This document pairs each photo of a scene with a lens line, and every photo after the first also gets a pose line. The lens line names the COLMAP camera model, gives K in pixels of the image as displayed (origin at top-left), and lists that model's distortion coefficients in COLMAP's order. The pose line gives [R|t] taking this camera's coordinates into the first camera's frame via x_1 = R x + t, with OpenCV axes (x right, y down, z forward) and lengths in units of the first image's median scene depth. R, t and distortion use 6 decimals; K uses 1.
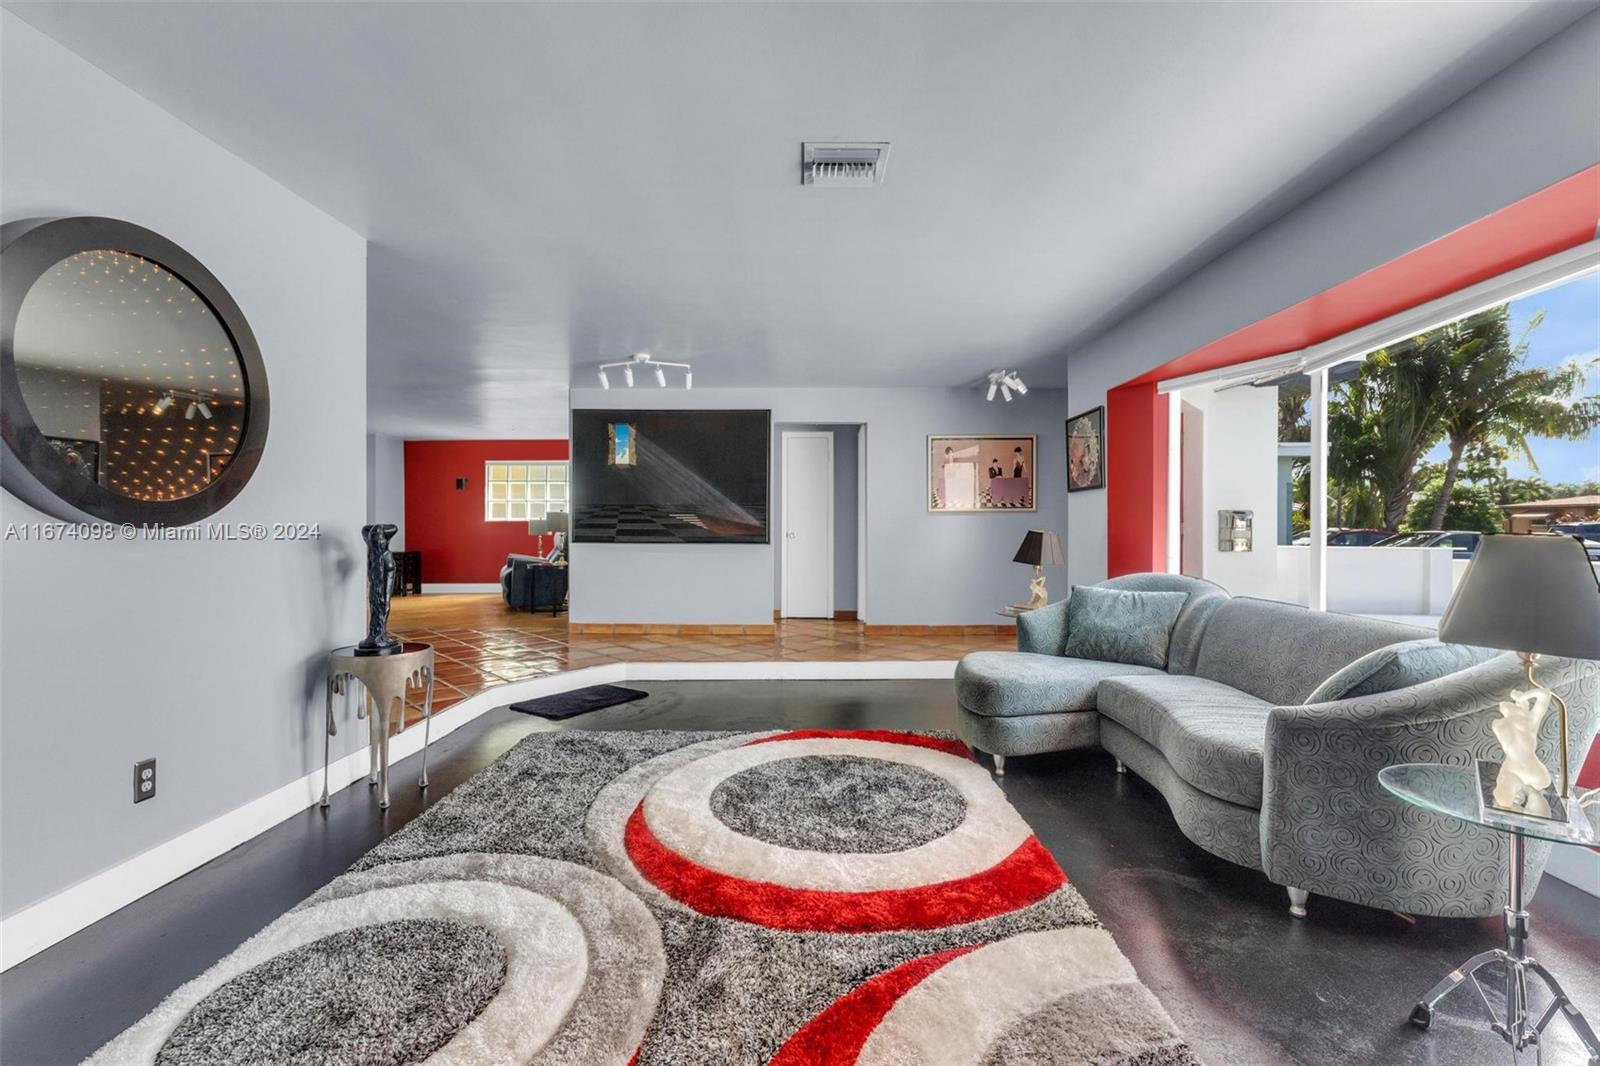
lens RADIAL K [[702.3, 0, 795.7], [0, 702.3, 530.3], [0, 0, 1]] dist [-0.002924, -0.000483]
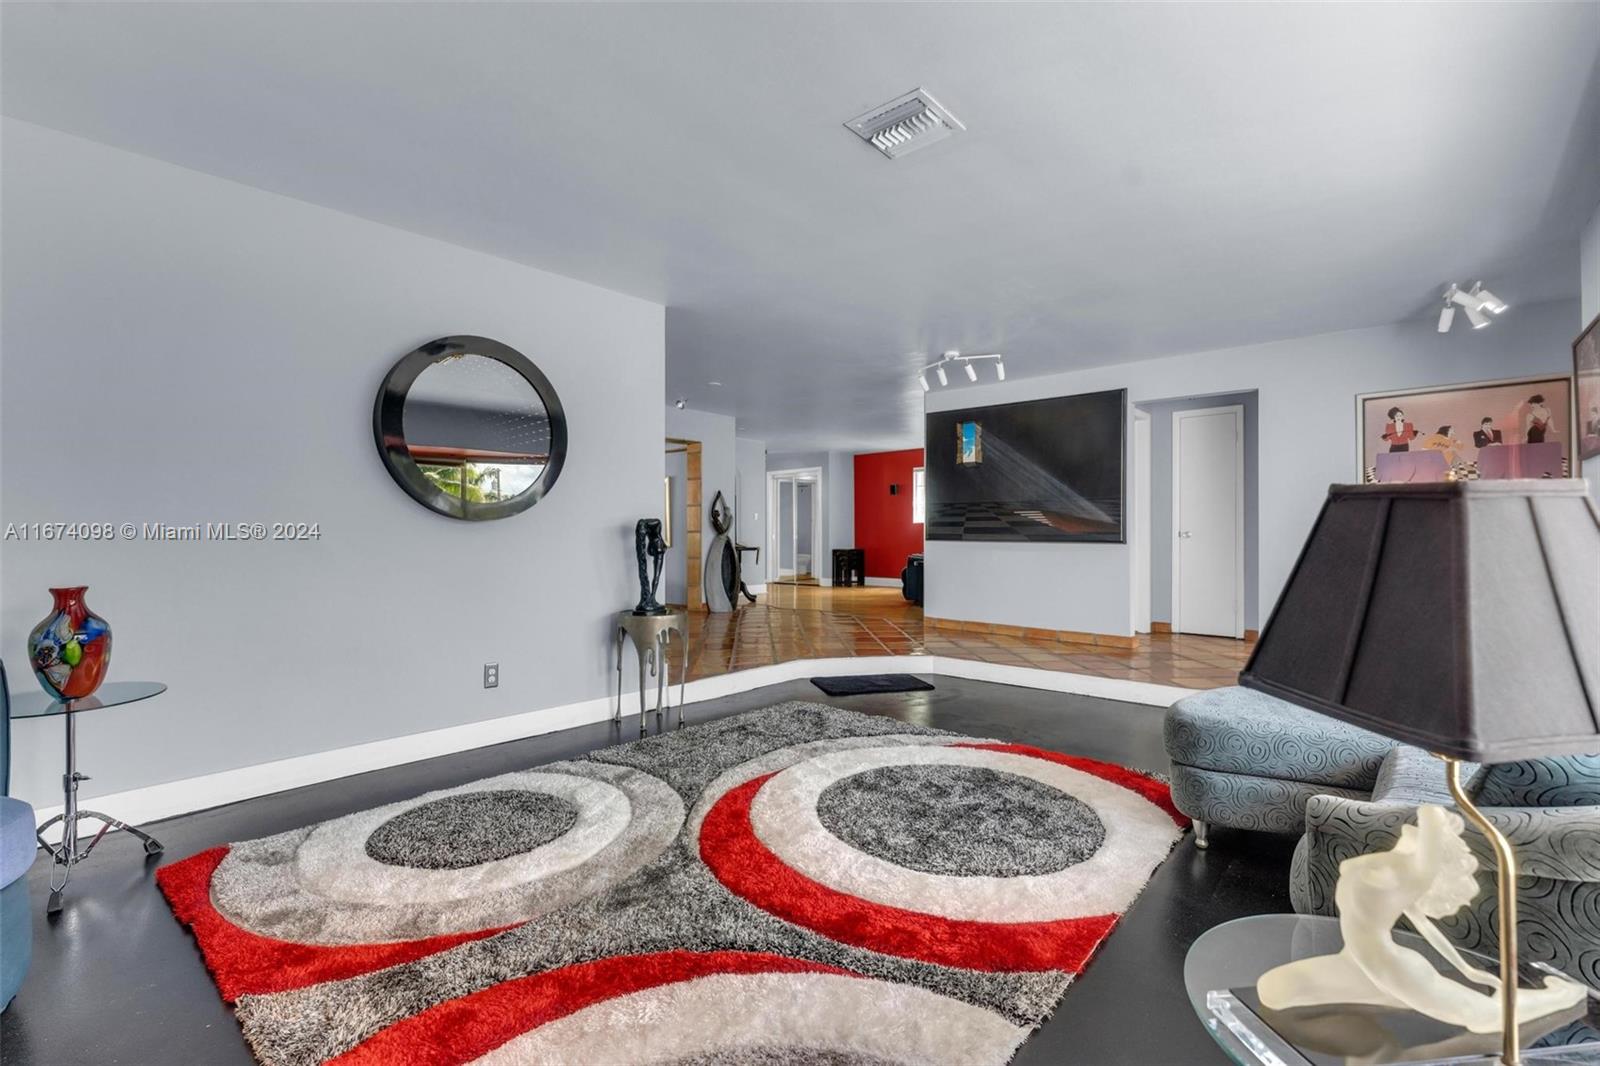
lens RADIAL K [[702.3, 0, 795.7], [0, 702.3, 530.3], [0, 0, 1]] dist [-0.002924, -0.000483]
pose [[0.754717, -0.002352, -0.656046, 0.408452], [-0.002373, 0.999977, -0.006315, 0.017995], [0.656046, 0.006323, 0.754694, 0.142010]]
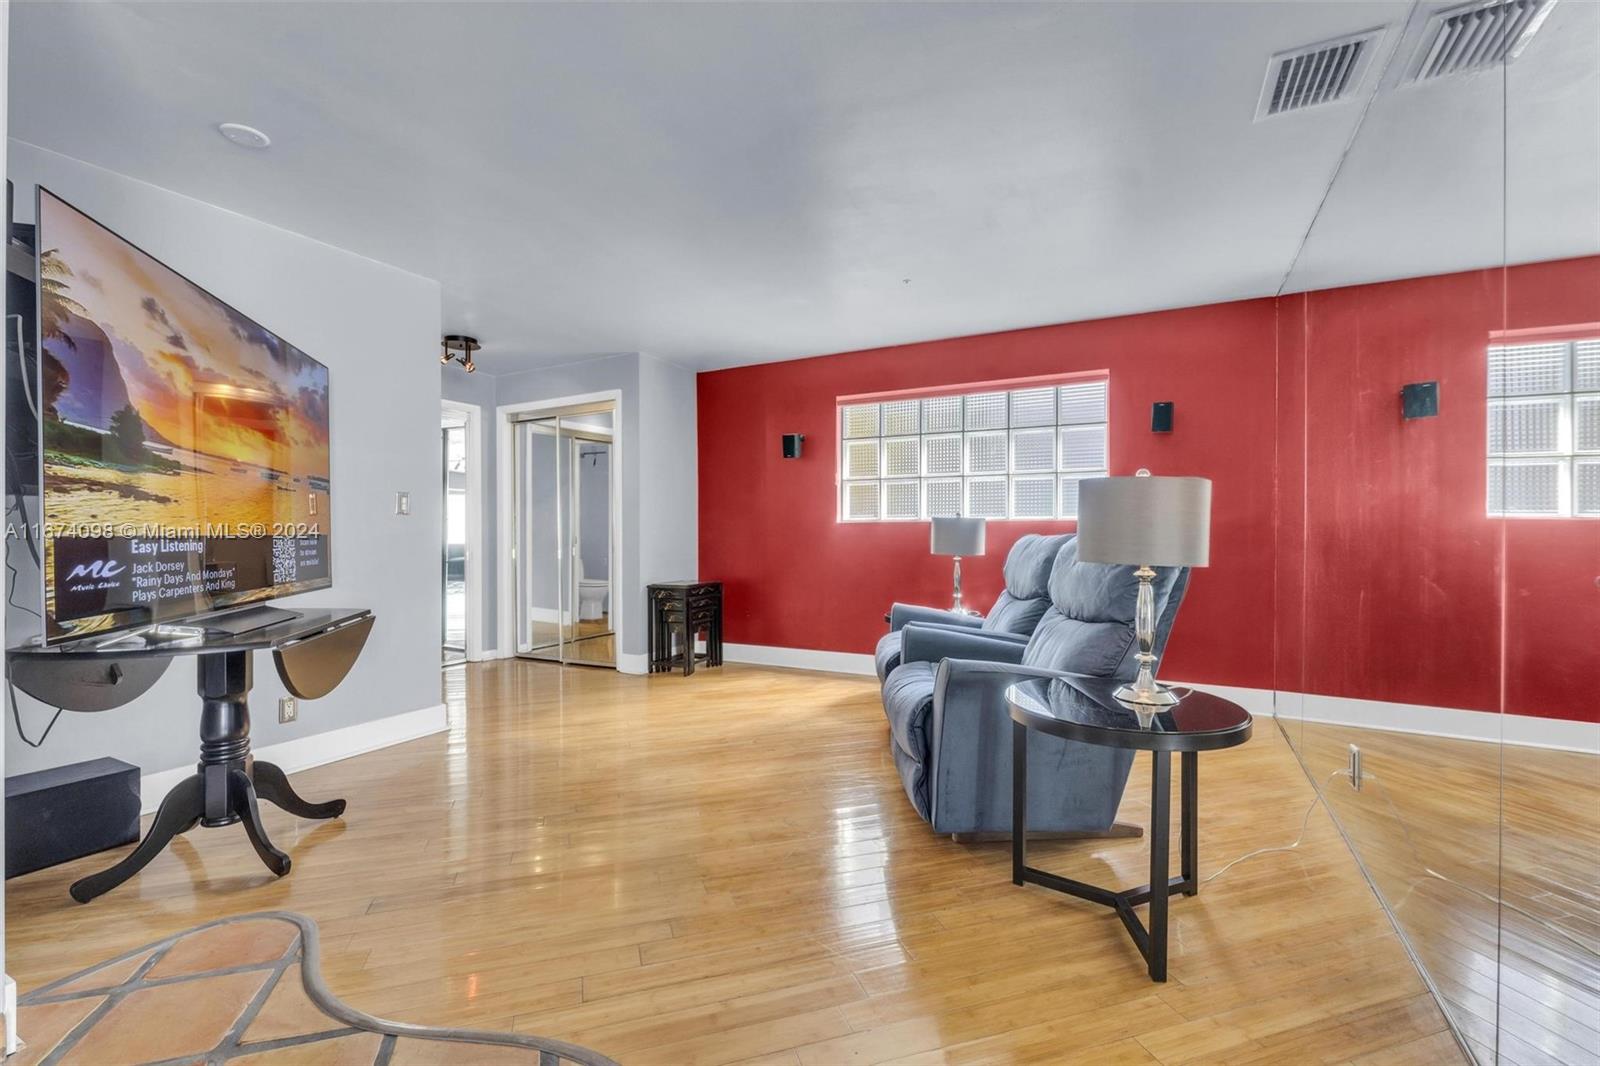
lens RADIAL K [[702.3, 0, 795.7], [0, 702.3, 530.3], [0, 0, 1]] dist [-0.002924, -0.000483]
pose [[0.898405, 0.003067, -0.439158, -0.744794], [-0.000624, 0.999984, 0.005706, -0.028662], [0.439168, -0.004853, 0.898392, 1.614953]]
